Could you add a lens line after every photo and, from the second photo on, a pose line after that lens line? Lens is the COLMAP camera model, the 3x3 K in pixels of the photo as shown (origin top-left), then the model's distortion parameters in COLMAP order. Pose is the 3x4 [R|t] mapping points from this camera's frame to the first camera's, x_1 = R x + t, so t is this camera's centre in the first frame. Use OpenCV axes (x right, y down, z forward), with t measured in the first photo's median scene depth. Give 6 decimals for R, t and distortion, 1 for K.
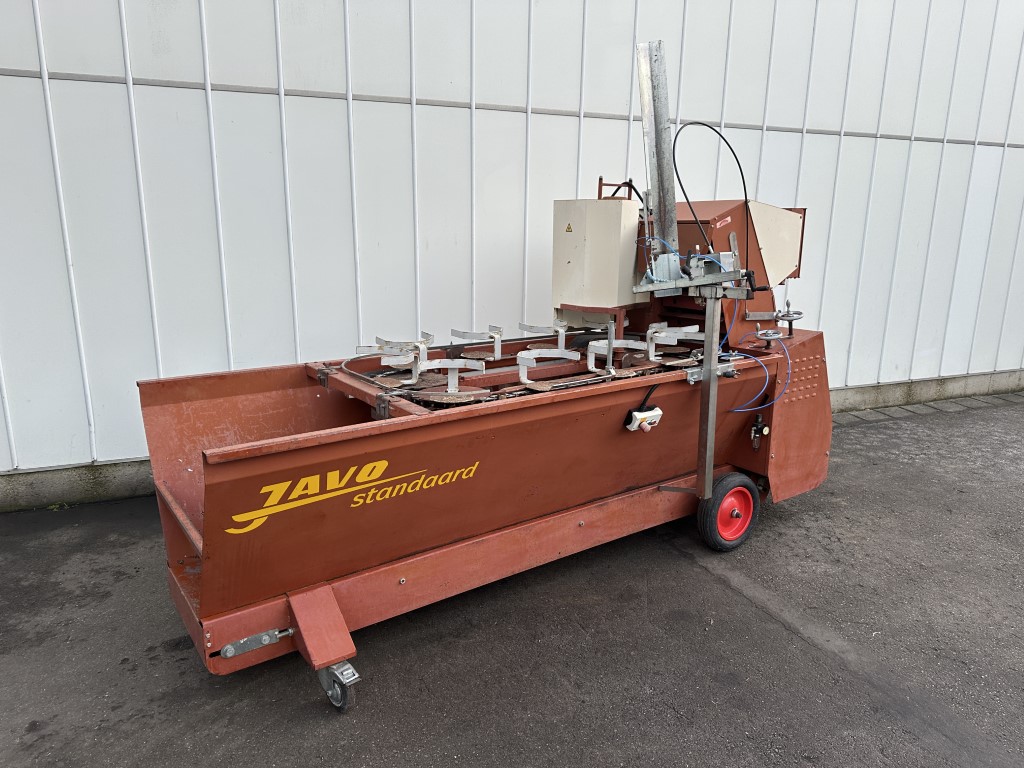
lens RADIAL K [[715.2, 0, 528.7], [0, 715.2, 378.5], [0, 0, 1]] dist [0.079533, -0.121077]
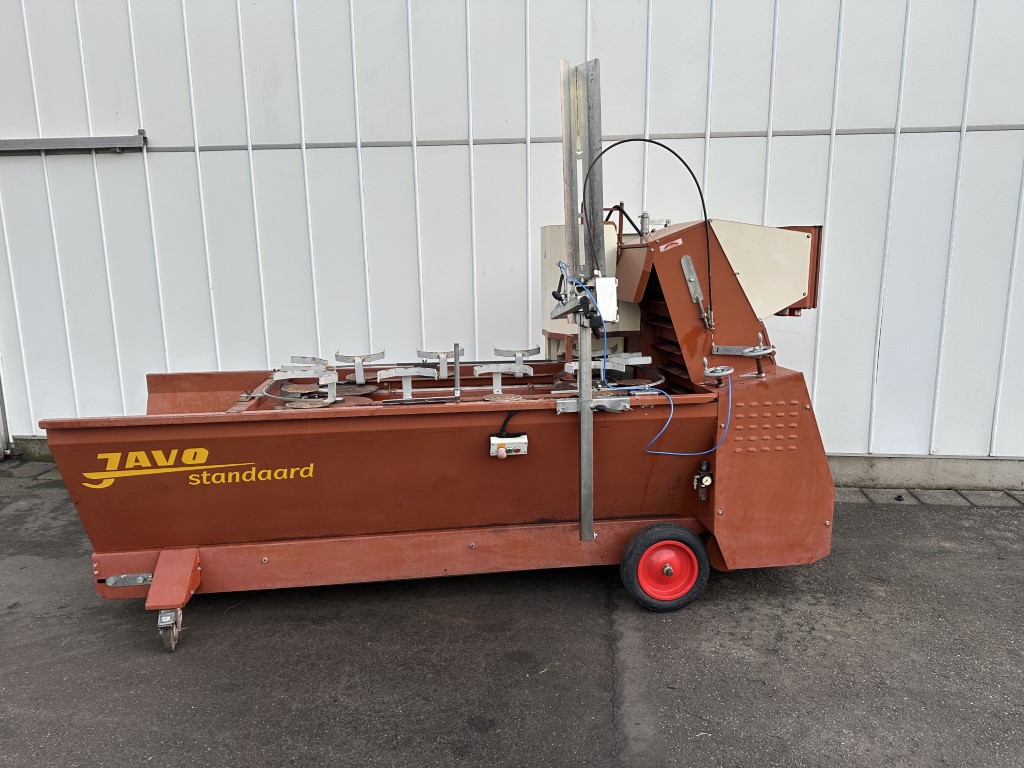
lens RADIAL K [[715.2, 0, 528.7], [0, 715.2, 378.5], [0, 0, 1]] dist [0.079533, -0.121077]
pose [[0.877031, 0.064544, -0.476078, 0.651760], [-0.085539, 0.996080, -0.022537, -0.015550], [0.472757, 0.060489, 0.879114, 0.151353]]
